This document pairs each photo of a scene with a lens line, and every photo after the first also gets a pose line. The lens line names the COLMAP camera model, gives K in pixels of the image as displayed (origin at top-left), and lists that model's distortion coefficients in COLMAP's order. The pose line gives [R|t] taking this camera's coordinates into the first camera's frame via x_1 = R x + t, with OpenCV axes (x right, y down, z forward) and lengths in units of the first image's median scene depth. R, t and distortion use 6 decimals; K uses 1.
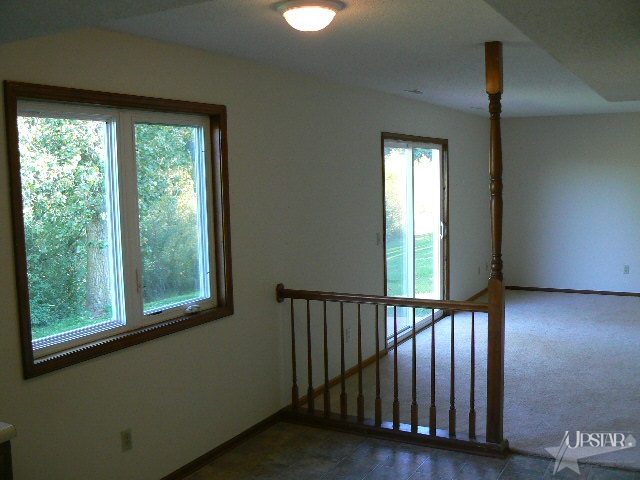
lens RADIAL K [[692.4, 0, 320.4], [0, 692.4, 239.9], [0, 0, 1]] dist [-0.099571, 0.000000]
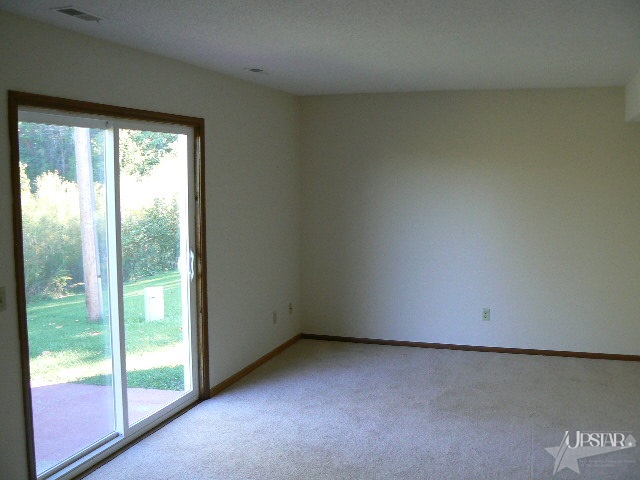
lens RADIAL K [[692.4, 0, 319.8], [0, 692.4, 240.6], [0, 0, 1]] dist [-0.099571, 0.000000]
pose [[0.985644, -0.006197, 0.168724, 0.184443], [0.006301, 0.999980, -0.000084, -0.035278], [-0.168721, 0.001146, 0.985663, 0.373347]]
